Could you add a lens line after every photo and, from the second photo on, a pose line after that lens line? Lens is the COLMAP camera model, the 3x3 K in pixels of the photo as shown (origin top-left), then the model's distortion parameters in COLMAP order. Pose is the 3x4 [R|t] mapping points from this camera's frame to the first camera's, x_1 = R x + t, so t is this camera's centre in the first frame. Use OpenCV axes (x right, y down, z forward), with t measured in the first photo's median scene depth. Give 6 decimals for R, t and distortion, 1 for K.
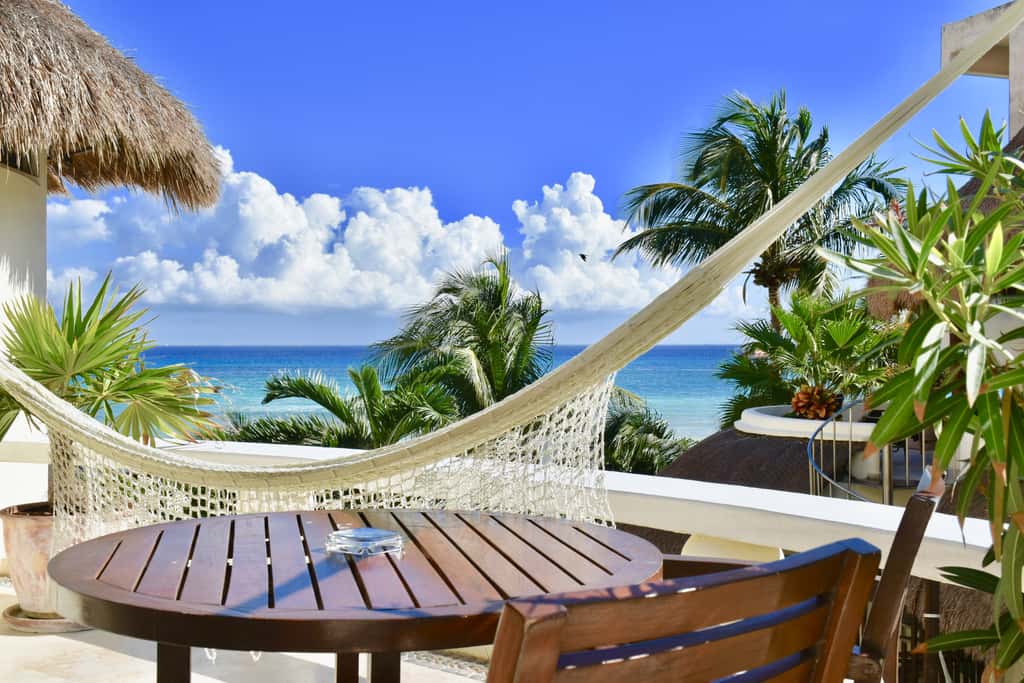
lens RADIAL K [[1201.7, 0, 512.0], [0, 1201.7, 341.5], [0, 0, 1]] dist [0.074045, -0.061682]
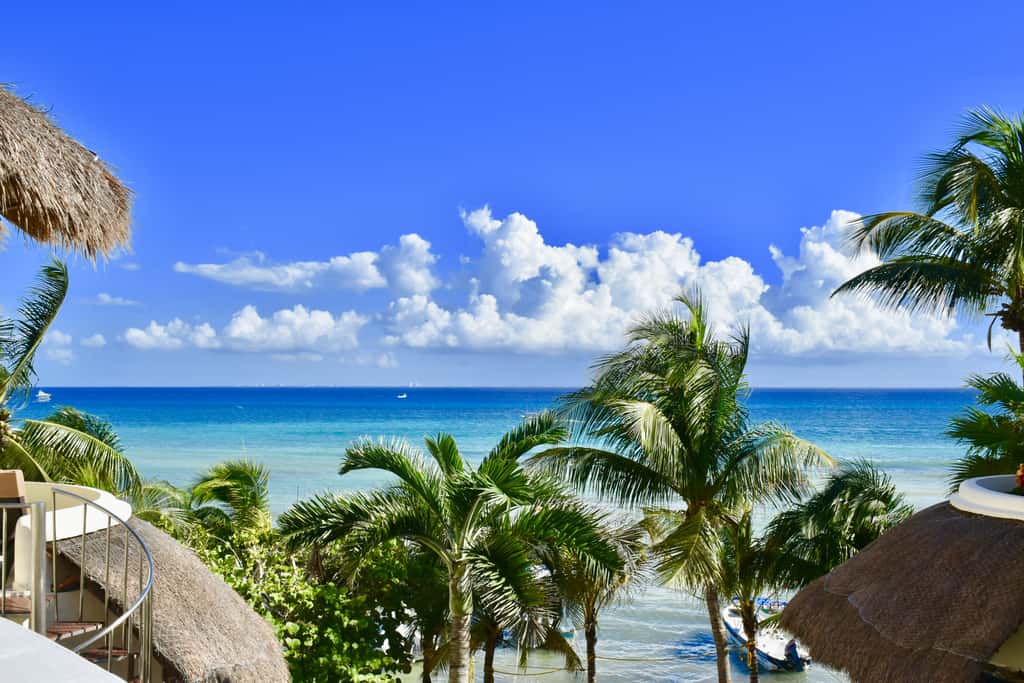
lens RADIAL K [[1201.7, 0, 512.0], [0, 1201.7, 341.5], [0, 0, 1]] dist [0.074045, -0.061682]
pose [[0.977029, -0.003338, -0.213079, 0.112575], [-0.004001, 0.999414, -0.034004, -0.017570], [0.213068, 0.034075, 0.976443, 0.178452]]
